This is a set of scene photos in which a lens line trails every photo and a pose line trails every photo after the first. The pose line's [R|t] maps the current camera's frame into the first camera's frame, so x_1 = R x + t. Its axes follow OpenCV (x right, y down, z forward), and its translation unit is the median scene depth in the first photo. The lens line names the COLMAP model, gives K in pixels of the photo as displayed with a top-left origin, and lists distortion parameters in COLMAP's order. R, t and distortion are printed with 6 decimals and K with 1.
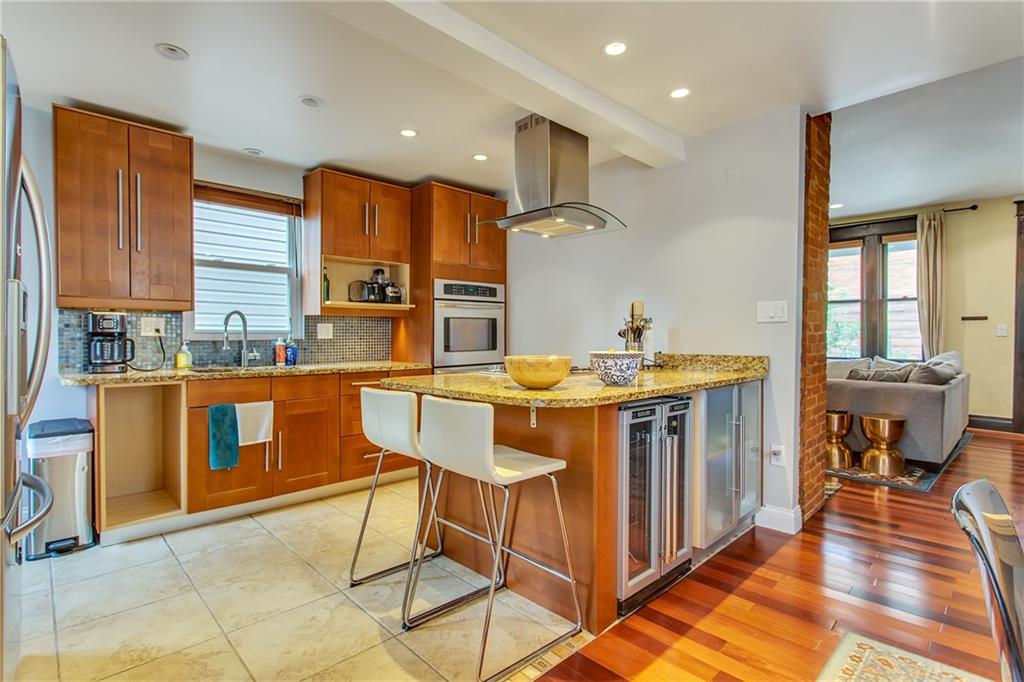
lens RADIAL K [[493.5, 0, 501.1], [0, 493.5, 337.8], [0, 0, 1]] dist [0.006453, 0.000564]
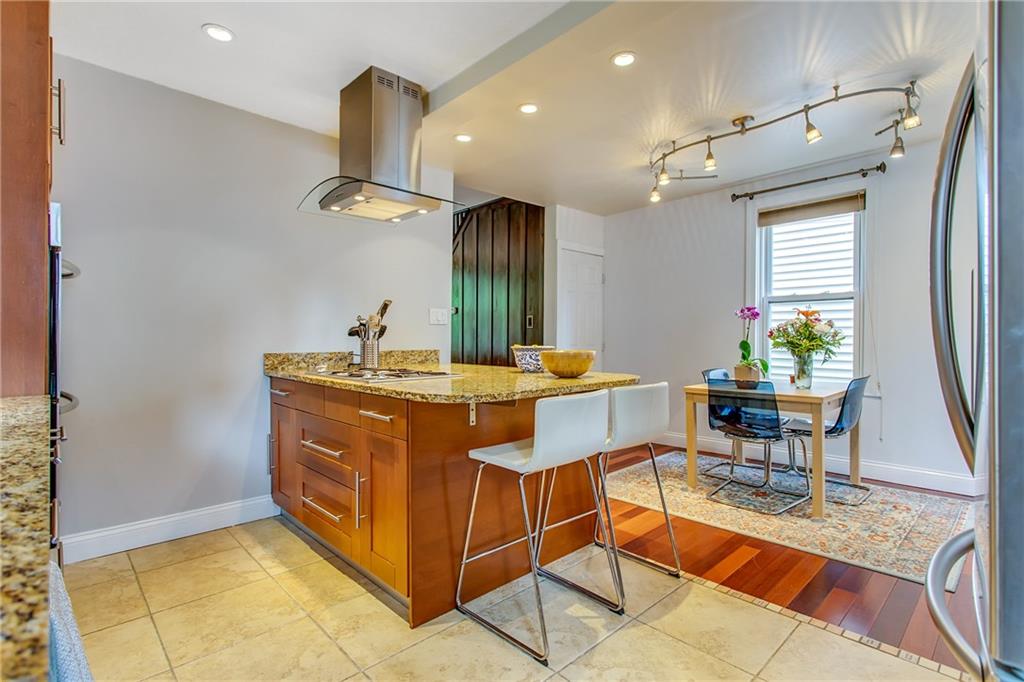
lens RADIAL K [[493.5, 0, 505.4], [0, 493.5, 333.6], [0, 0, 1]] dist [0.006453, 0.000564]
pose [[0.009783, 0.003661, 0.999945, -1.103786], [0.011506, 0.999927, -0.003774, 0.001212], [-0.999886, 0.011542, 0.009740, 1.093566]]
